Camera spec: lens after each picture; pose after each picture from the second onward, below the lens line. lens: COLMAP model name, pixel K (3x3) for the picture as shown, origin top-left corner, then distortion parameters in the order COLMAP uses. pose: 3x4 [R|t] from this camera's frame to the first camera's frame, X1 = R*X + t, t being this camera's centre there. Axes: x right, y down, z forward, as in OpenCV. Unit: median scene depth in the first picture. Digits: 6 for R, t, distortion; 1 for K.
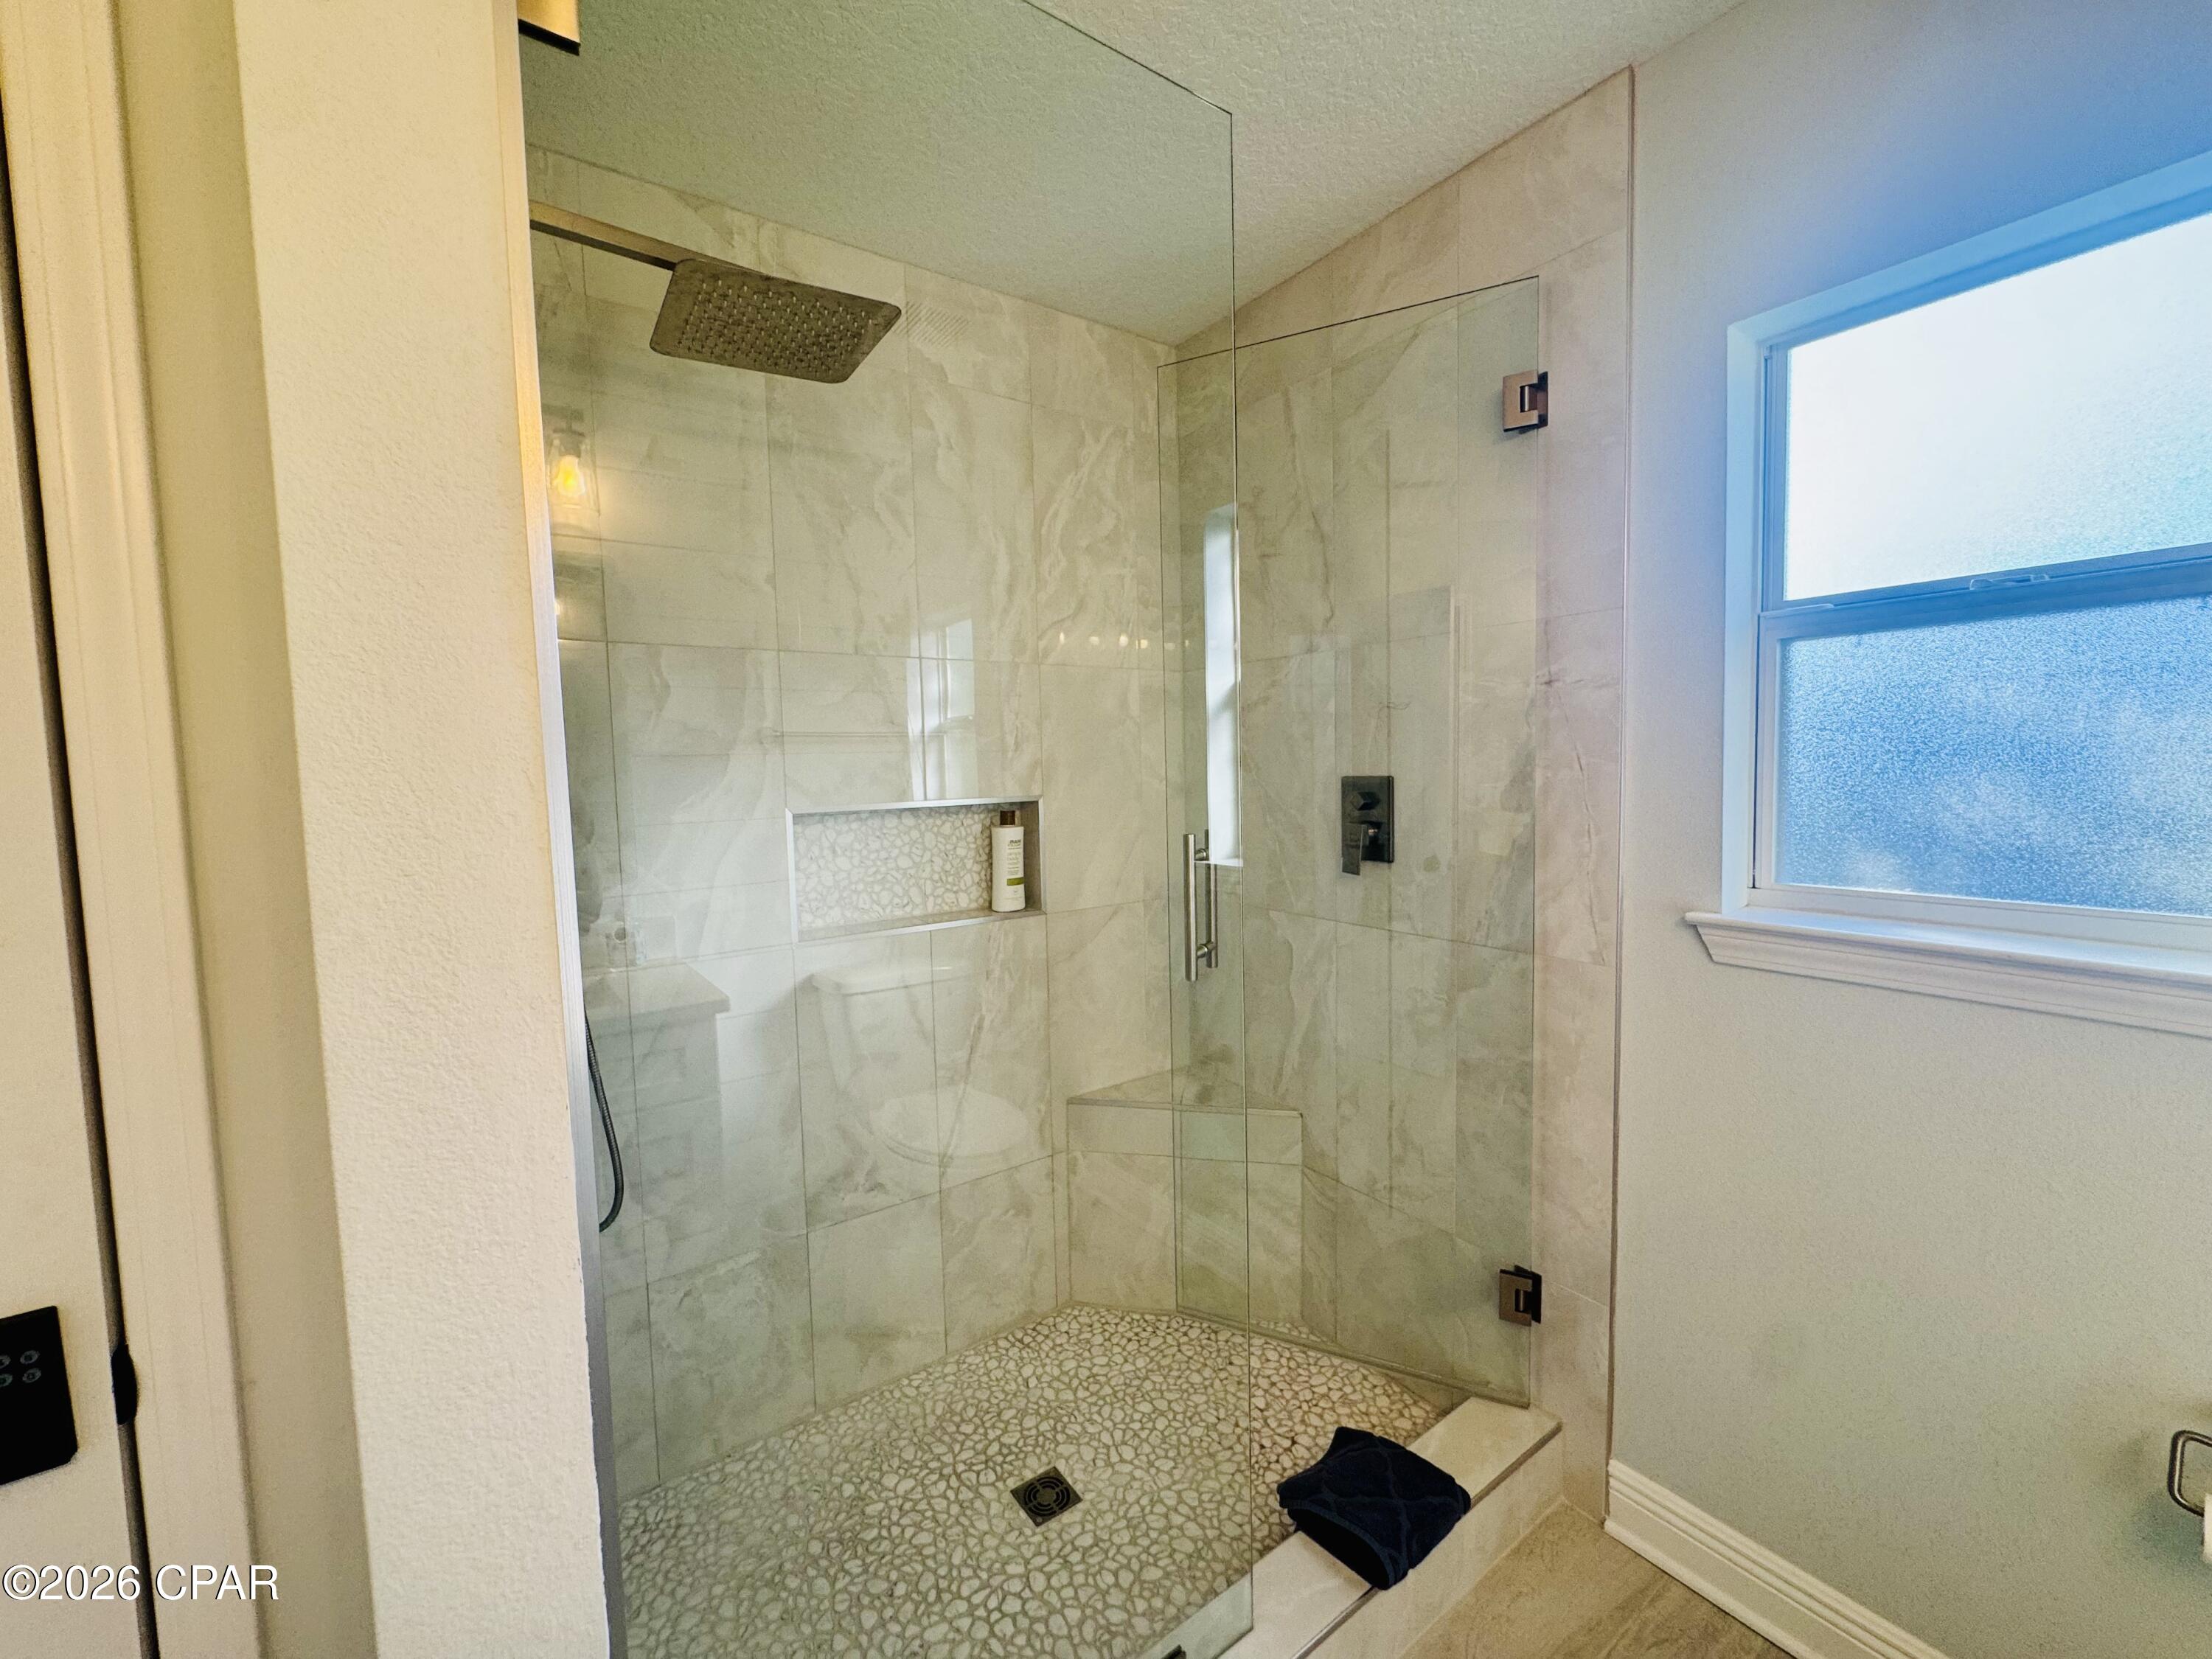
lens RADIAL K [[891.0, 0, 1103.6], [0, 891.0, 824.0], [0, 0, 1]] dist [-0.004960, -0.000401]
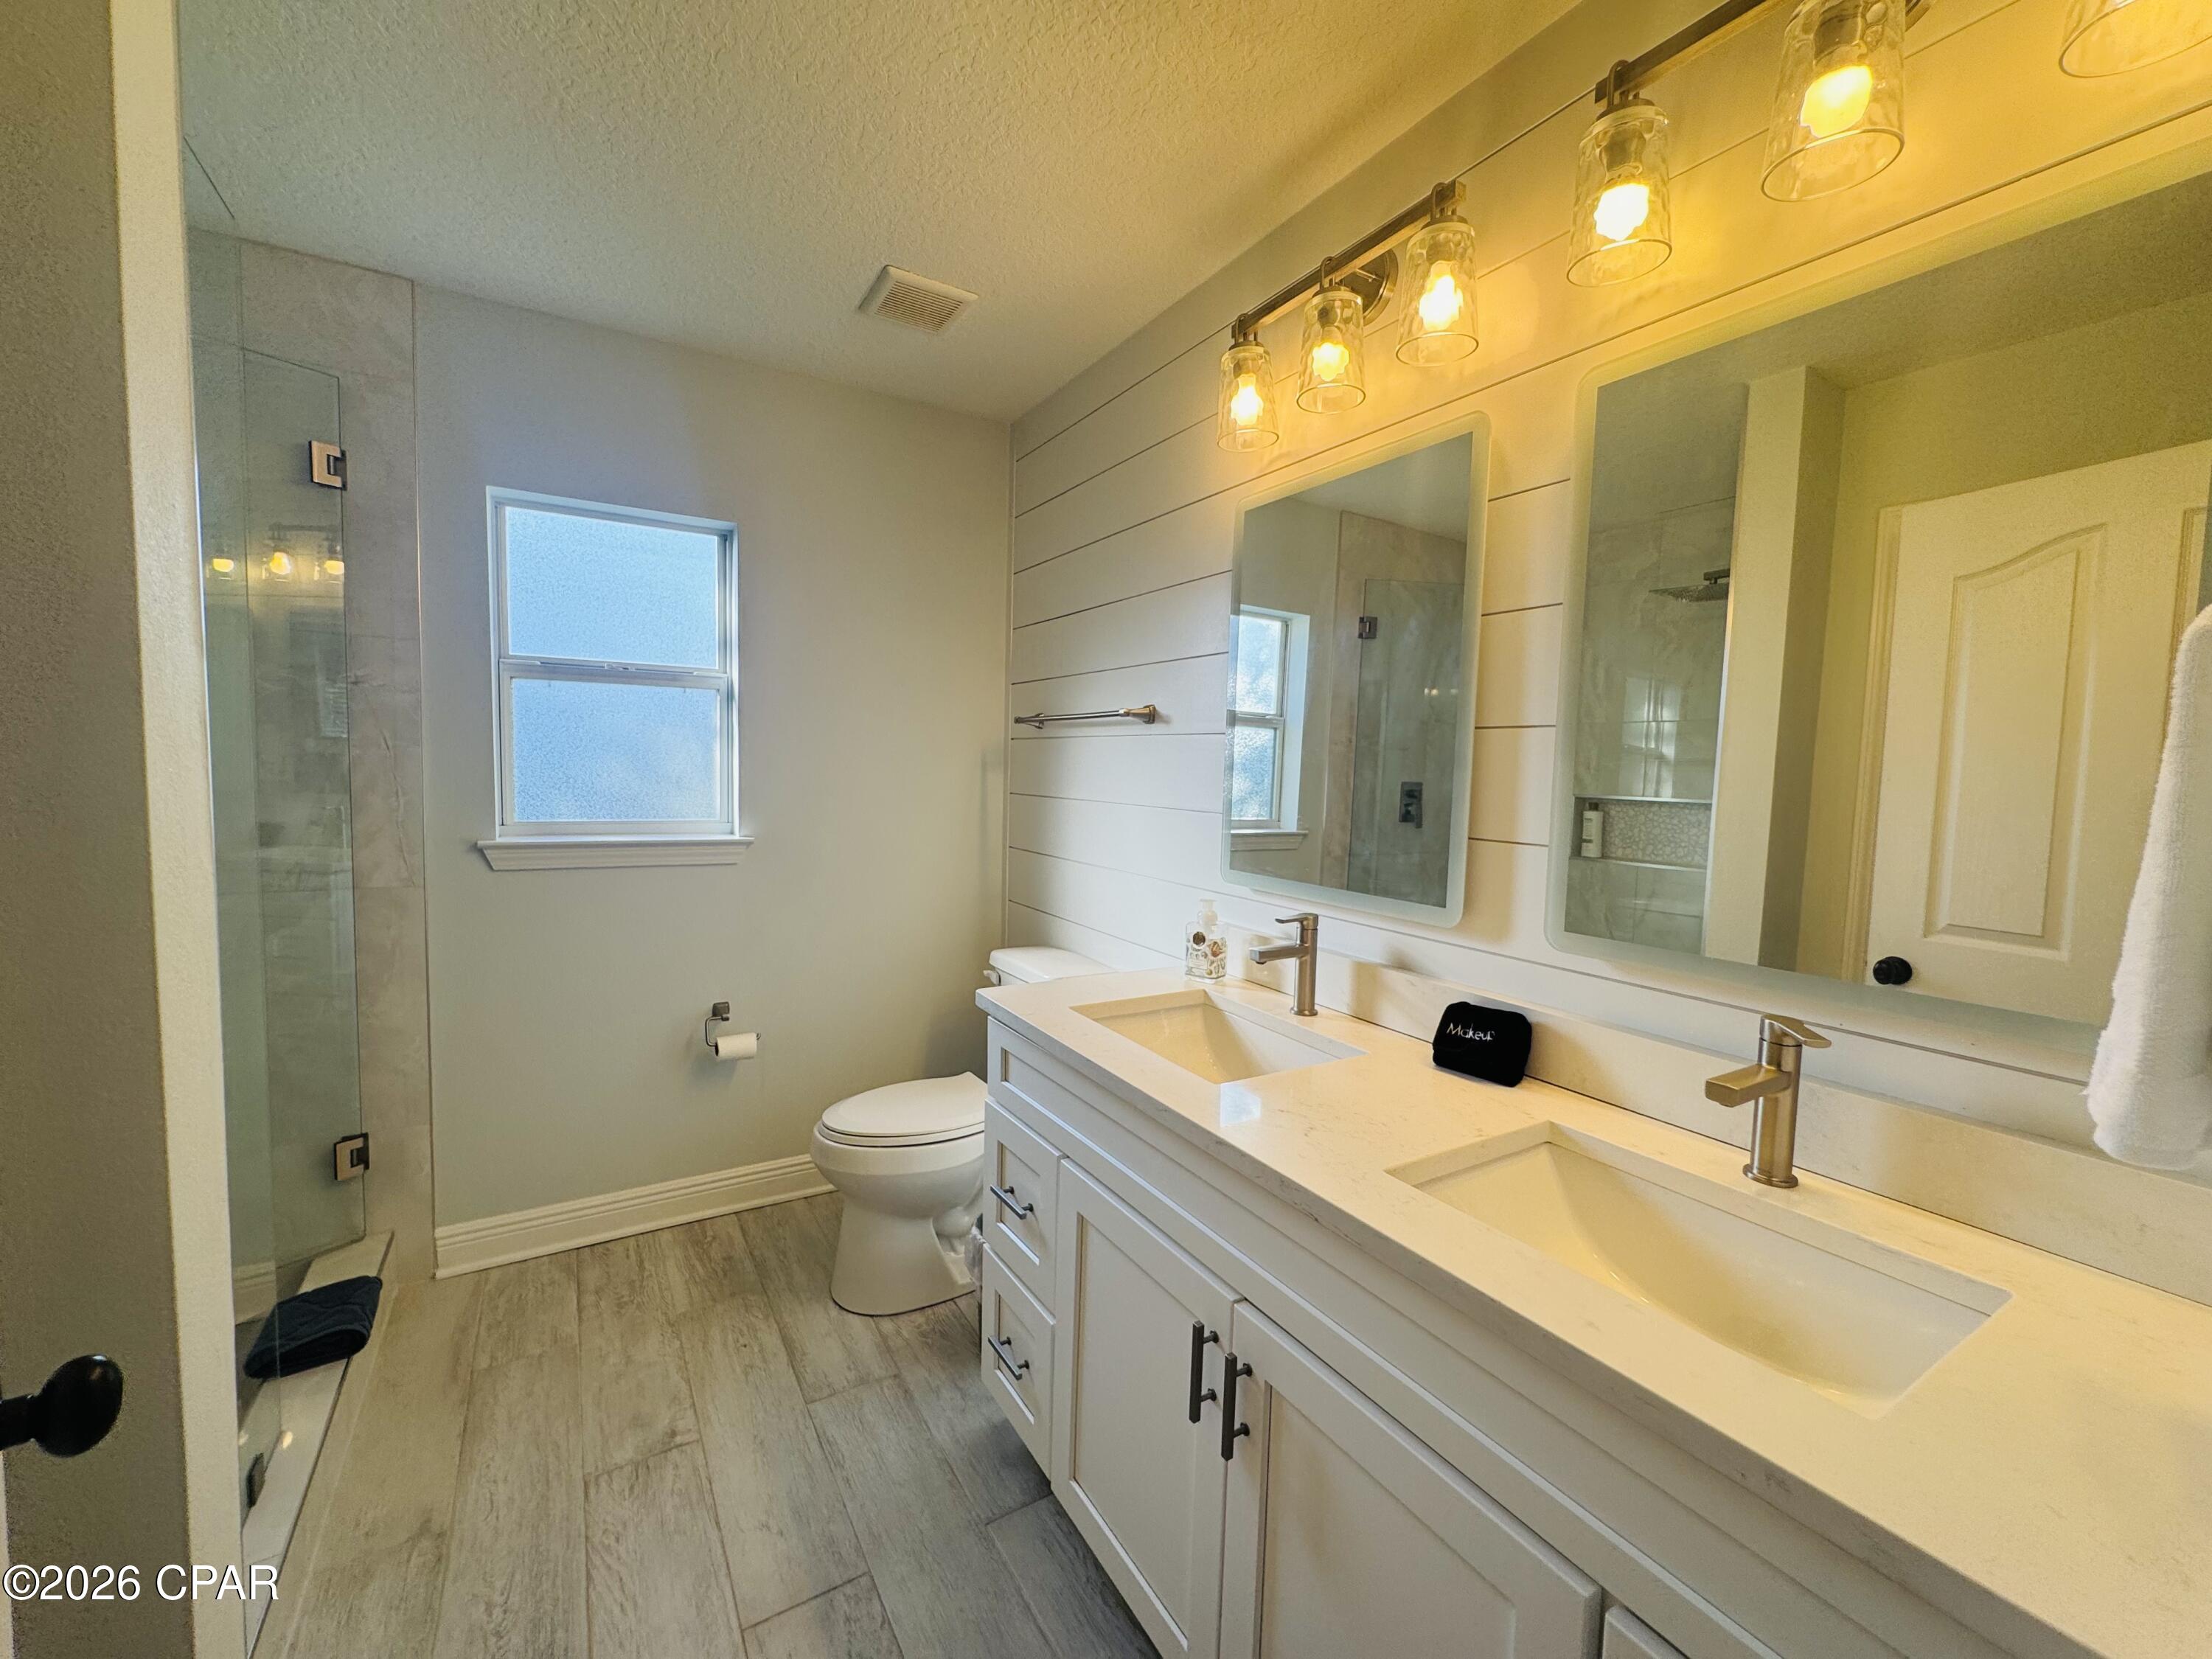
lens RADIAL K [[891.0, 0, 1105.8], [0, 891.0, 830.4], [0, 0, 1]] dist [-0.004960, -0.000401]
pose [[0.088015, -0.040688, 0.995288, -0.765130], [0.042062, 0.998426, 0.037096, 0.062986], [-0.995231, 0.038599, 0.089588, -0.245184]]
